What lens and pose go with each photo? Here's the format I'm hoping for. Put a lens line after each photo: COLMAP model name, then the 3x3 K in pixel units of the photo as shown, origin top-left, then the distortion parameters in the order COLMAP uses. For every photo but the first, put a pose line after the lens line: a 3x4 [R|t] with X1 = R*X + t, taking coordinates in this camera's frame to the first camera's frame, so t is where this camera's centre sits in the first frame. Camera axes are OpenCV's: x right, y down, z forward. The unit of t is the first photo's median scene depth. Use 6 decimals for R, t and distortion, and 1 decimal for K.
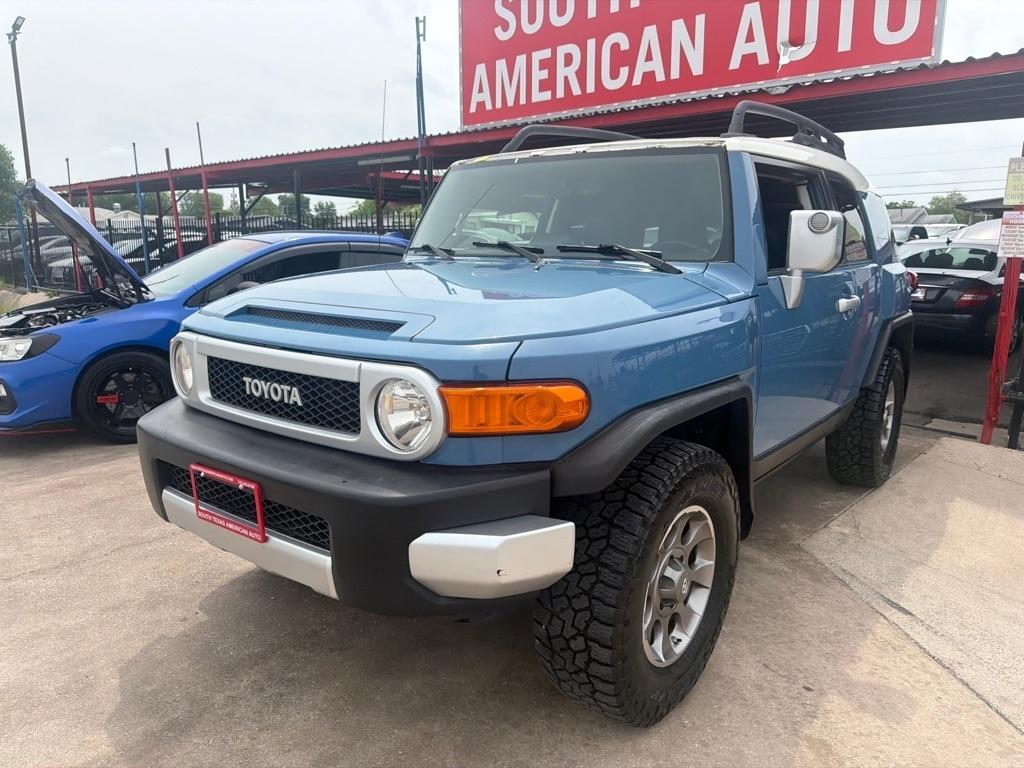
lens RADIAL K [[724.0, 0, 519.8], [0, 724.0, 389.7], [0, 0, 1]] dist [0.019070, -0.025848]
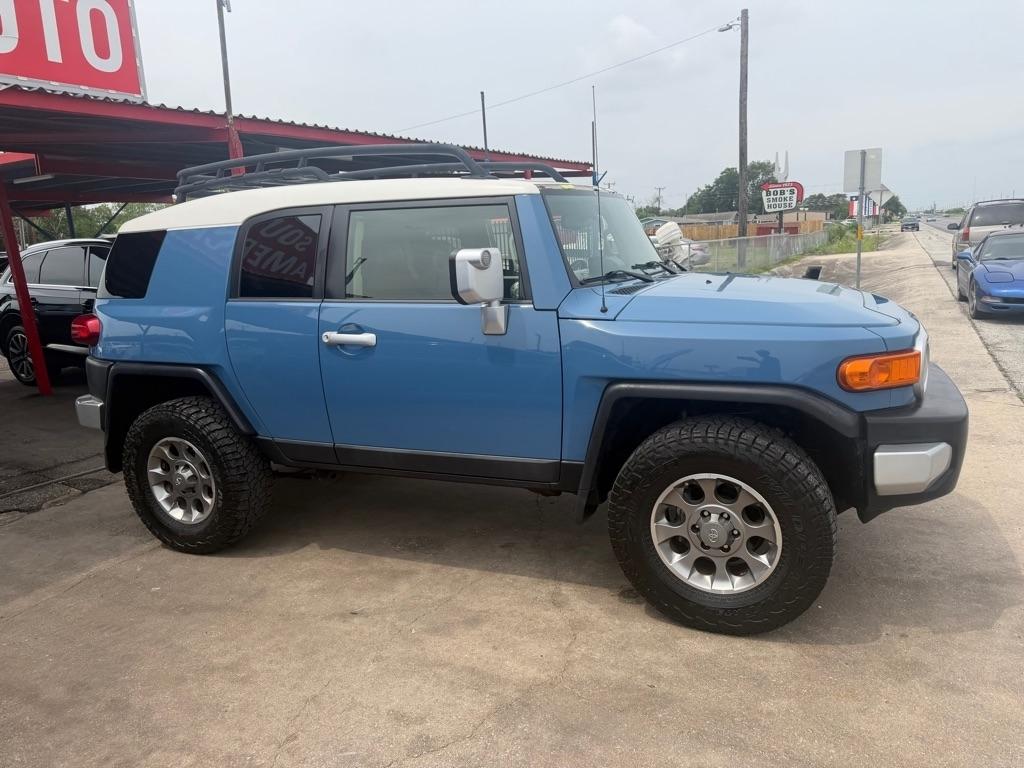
lens RADIAL K [[724.0, 0, 511.1], [0, 724.0, 379.4], [0, 0, 1]] dist [0.019070, -0.025848]
pose [[-0.233512, -0.181030, 0.955354, -1.054895], [0.242000, 0.940781, 0.237419, -0.331754], [-0.941758, 0.286636, -0.175874, 1.358919]]
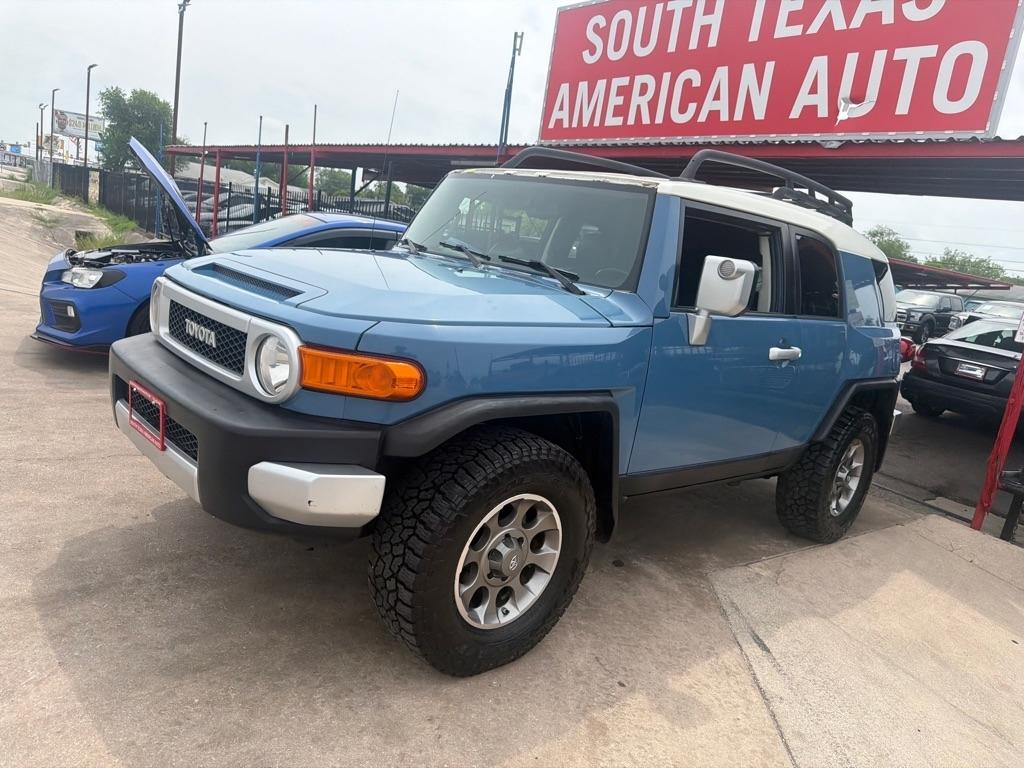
lens RADIAL K [[724.0, 0, 509.5], [0, 724.0, 389.9], [0, 0, 1]] dist [0.019070, -0.025848]
pose [[0.975603, 0.173922, -0.133974, 0.220820], [-0.175835, 0.984417, -0.002488, 0.005286], [0.131453, 0.025985, 0.990982, -0.087556]]
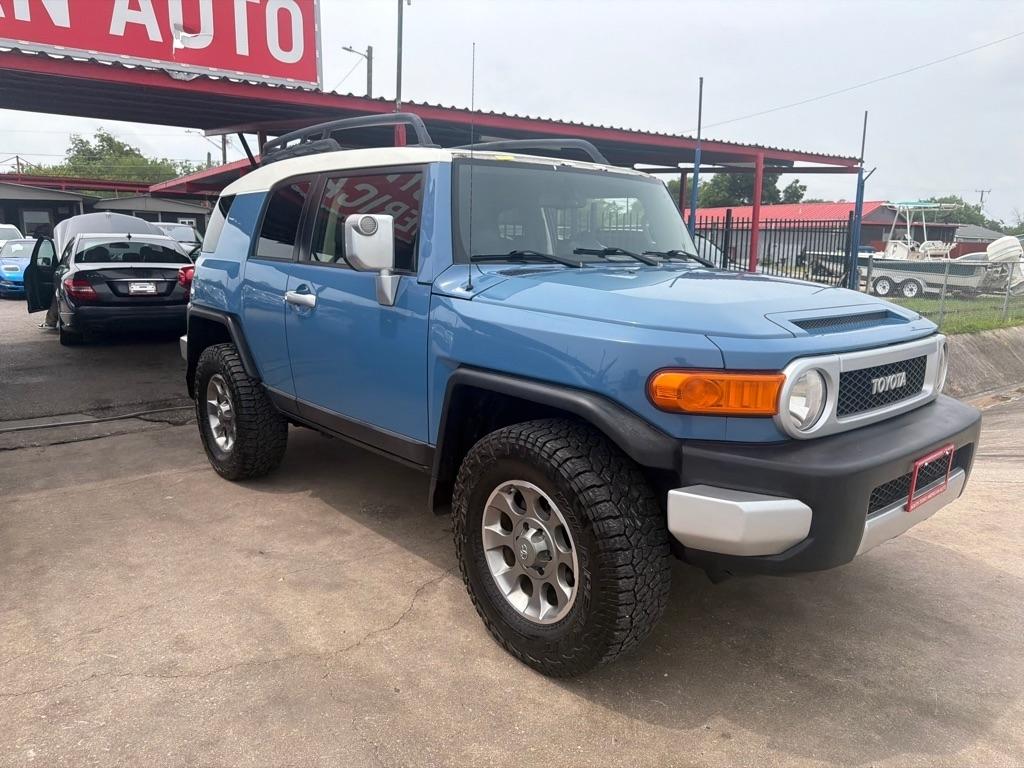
lens RADIAL K [[724.0, 0, 508.7], [0, 724.0, 386.5], [0, 0, 1]] dist [0.019070, -0.025848]
pose [[0.200947, -0.193049, 0.960392, -1.017919], [0.183475, 0.970457, 0.156682, -0.183851], [-0.962267, 0.144723, 0.230430, 0.847942]]
